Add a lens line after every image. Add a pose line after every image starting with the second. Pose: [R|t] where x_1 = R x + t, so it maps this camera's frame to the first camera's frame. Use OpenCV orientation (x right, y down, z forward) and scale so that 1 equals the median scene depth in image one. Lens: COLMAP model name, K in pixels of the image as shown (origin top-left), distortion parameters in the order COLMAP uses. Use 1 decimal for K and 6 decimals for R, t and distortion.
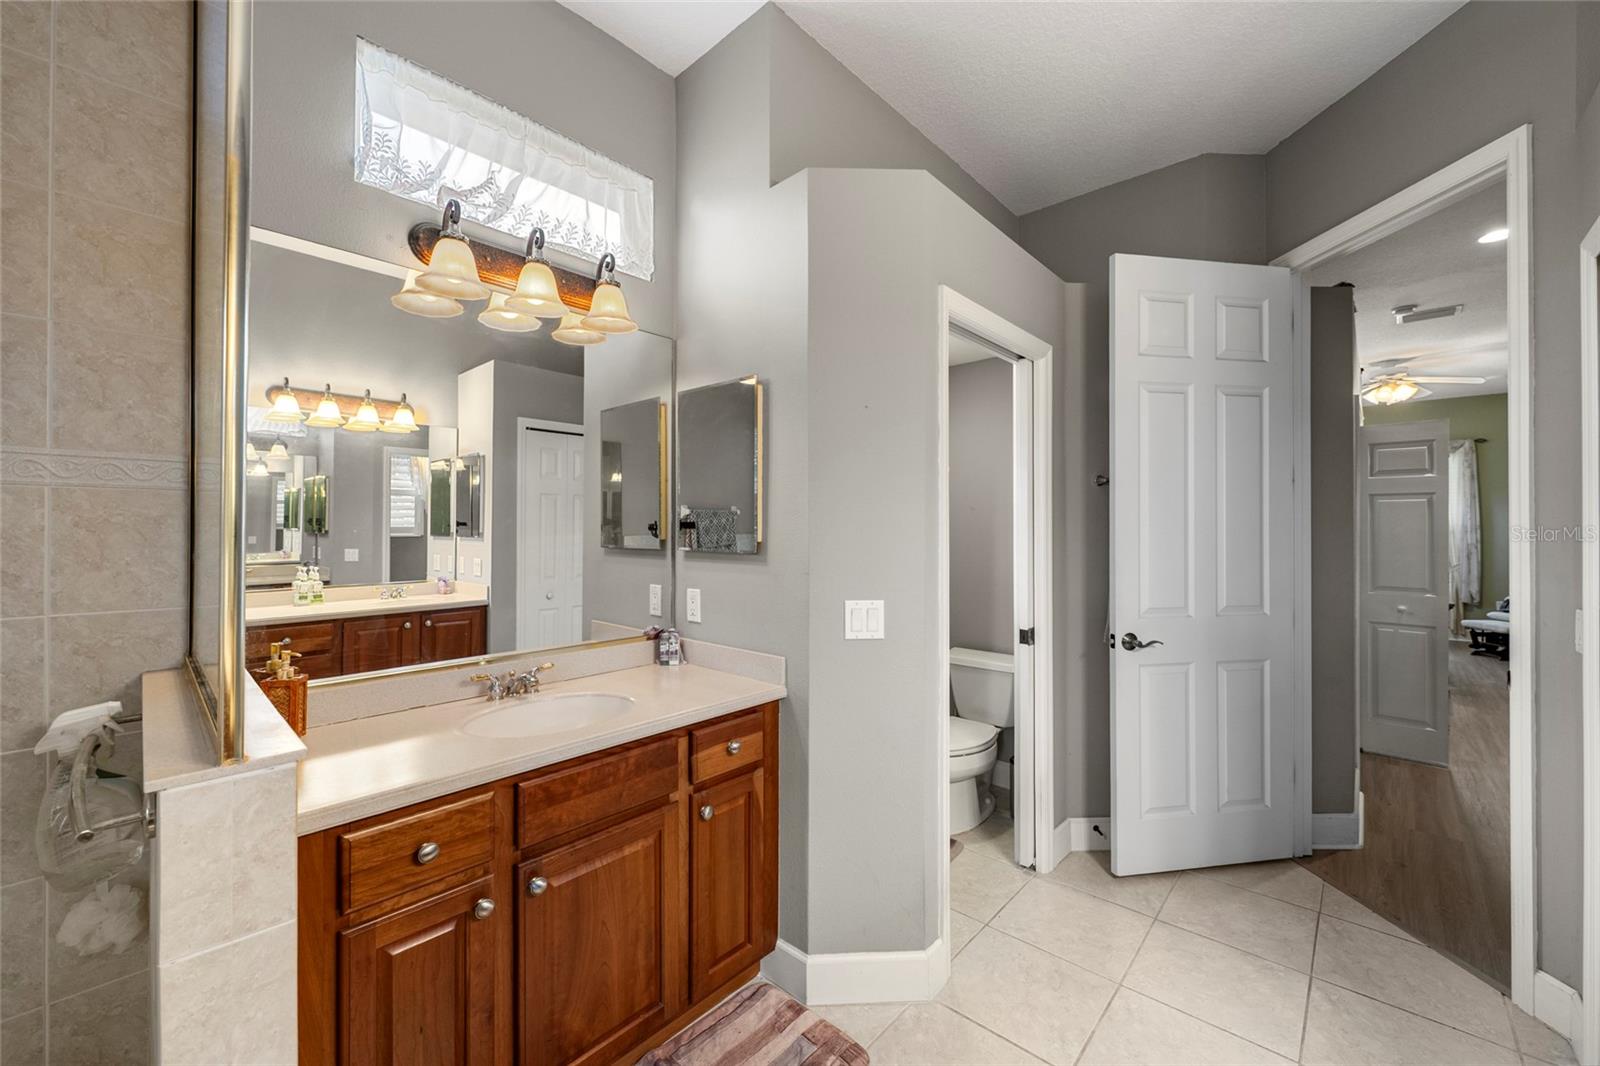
lens RADIAL K [[631.1, 0, 798.5], [0, 631.1, 529.9], [0, 0, 1]] dist [-0.002663, -0.000283]
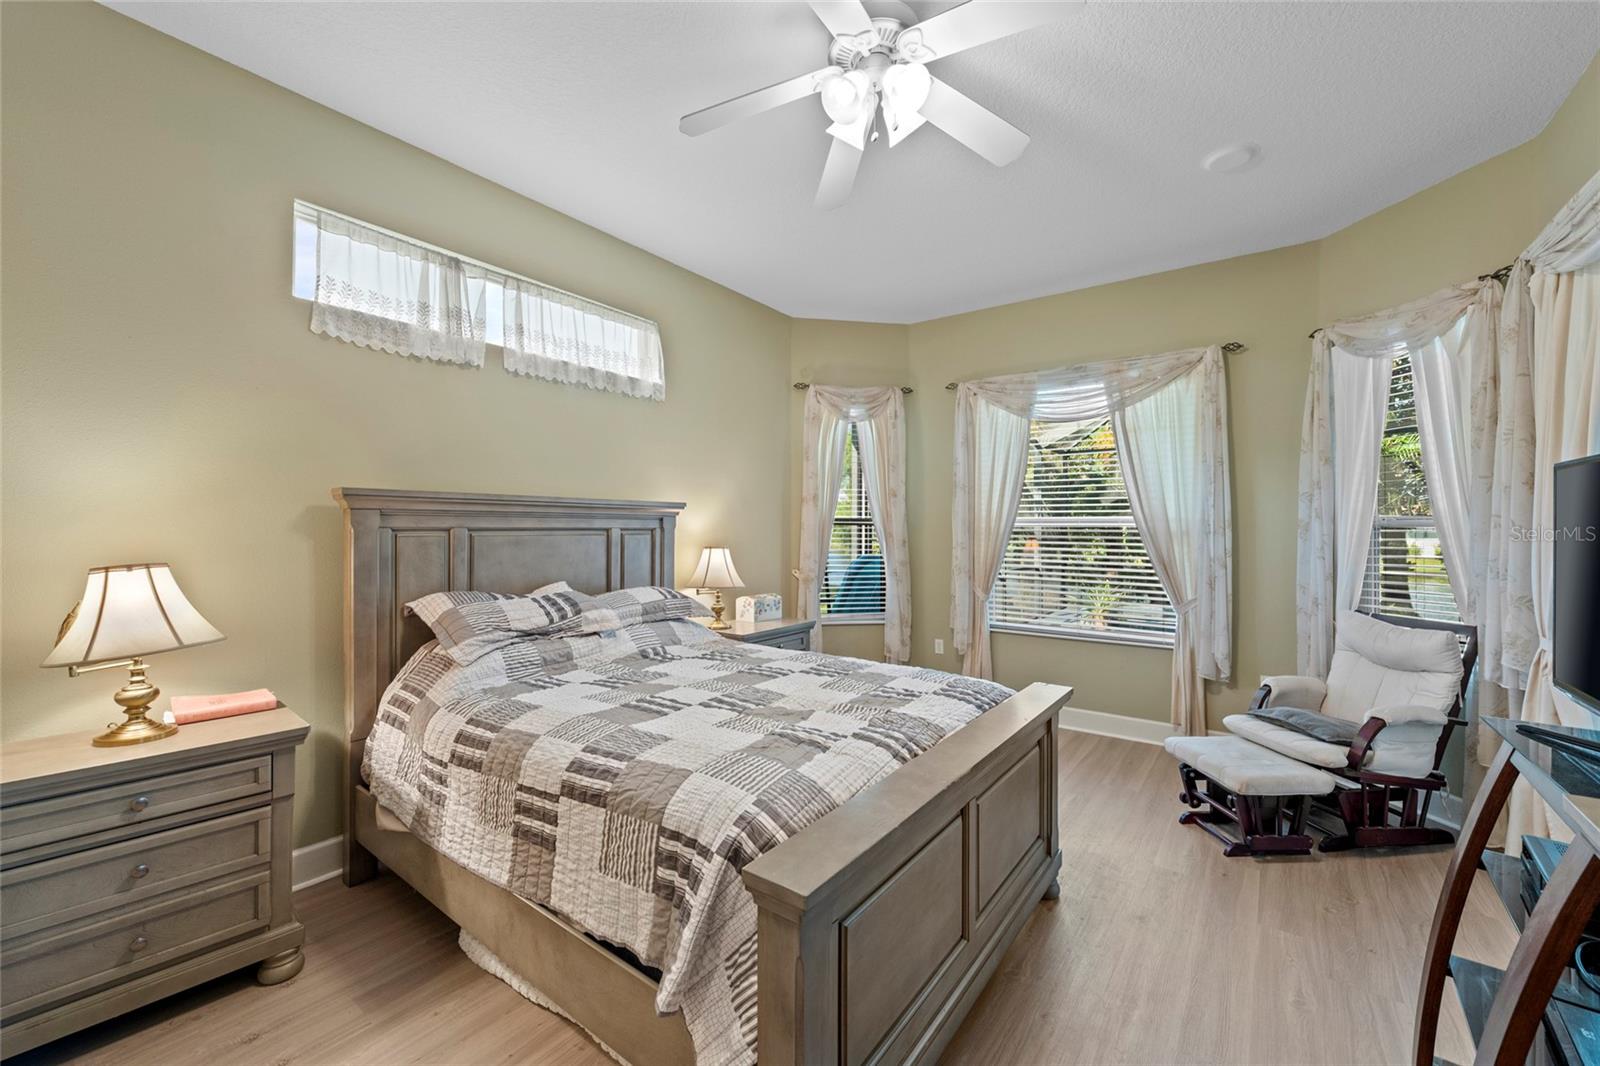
lens RADIAL K [[631.1, 0, 799.0], [0, 631.1, 524.7], [0, 0, 1]] dist [-0.002663, -0.000283]
pose [[0.995530, -0.001366, 0.094432, 0.700037], [0.002110, 0.999968, -0.007772, -0.000371], [-0.094418, 0.007936, 0.995501, 0.541855]]
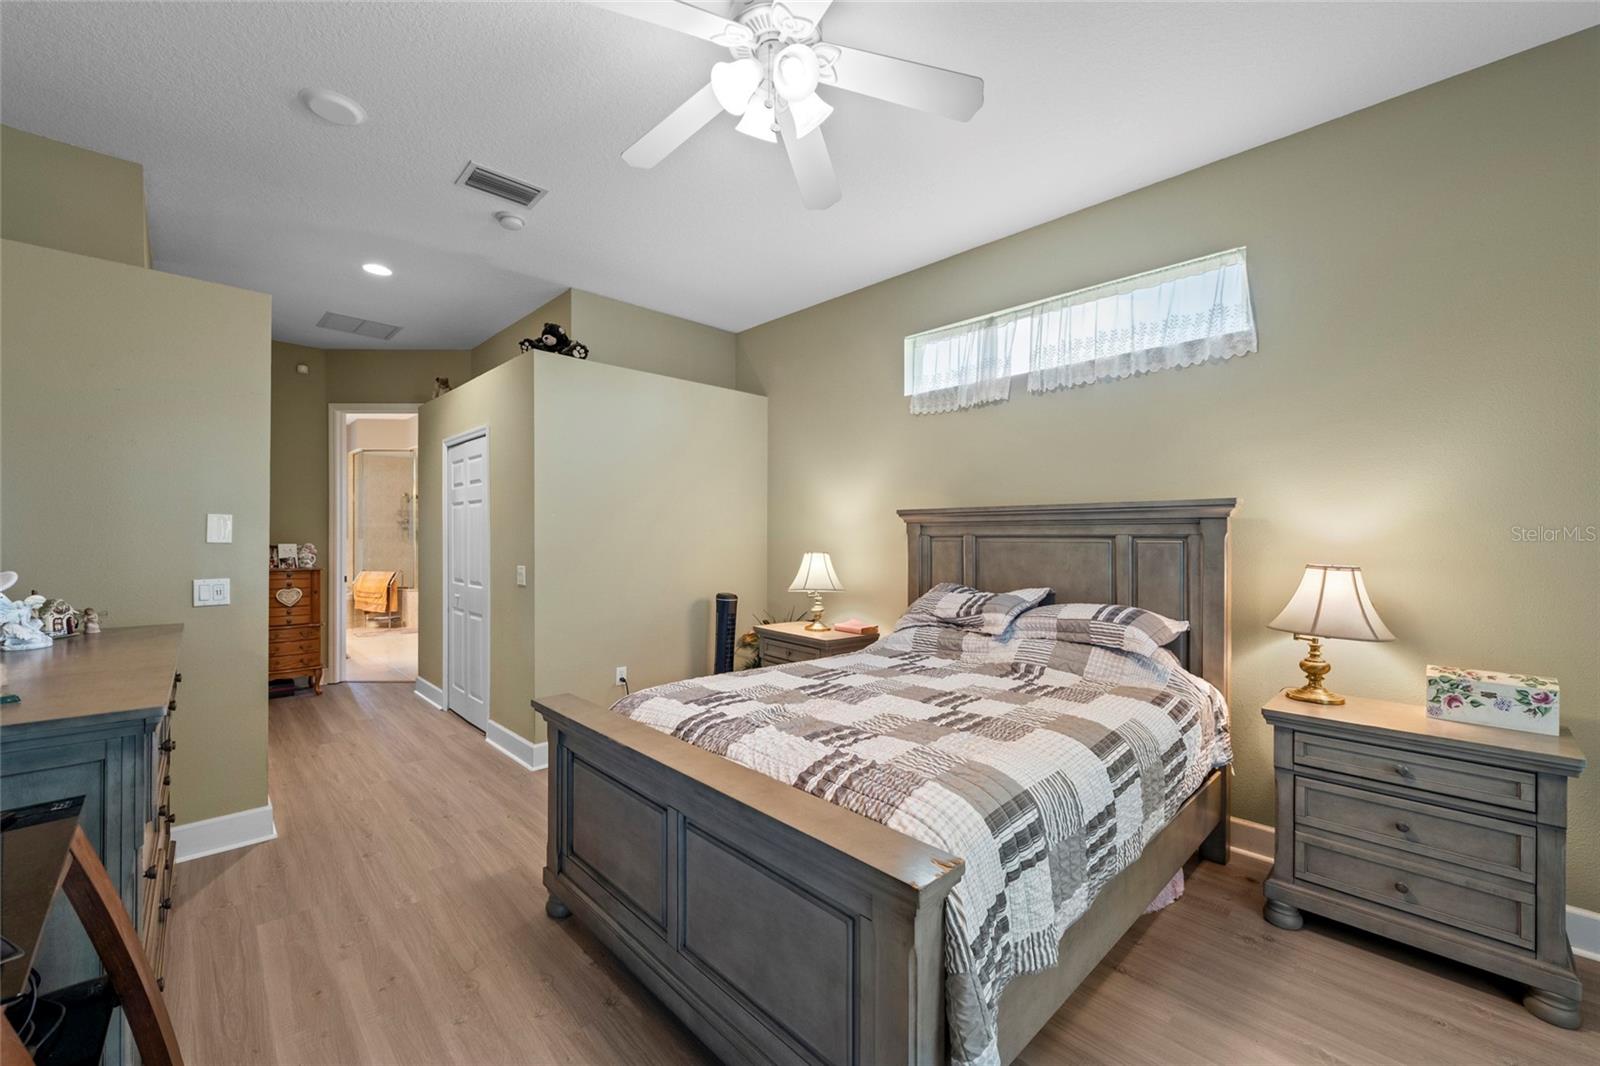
lens RADIAL K [[631.1, 0, 796.7], [0, 631.1, 538.7], [0, 0, 1]] dist [-0.002663, -0.000283]
pose [[-0.063592, 0.002661, -0.997972, 1.393041], [0.000045, 0.999996, 0.002663, -0.000280], [0.997976, 0.000125, -0.063592, 1.173350]]
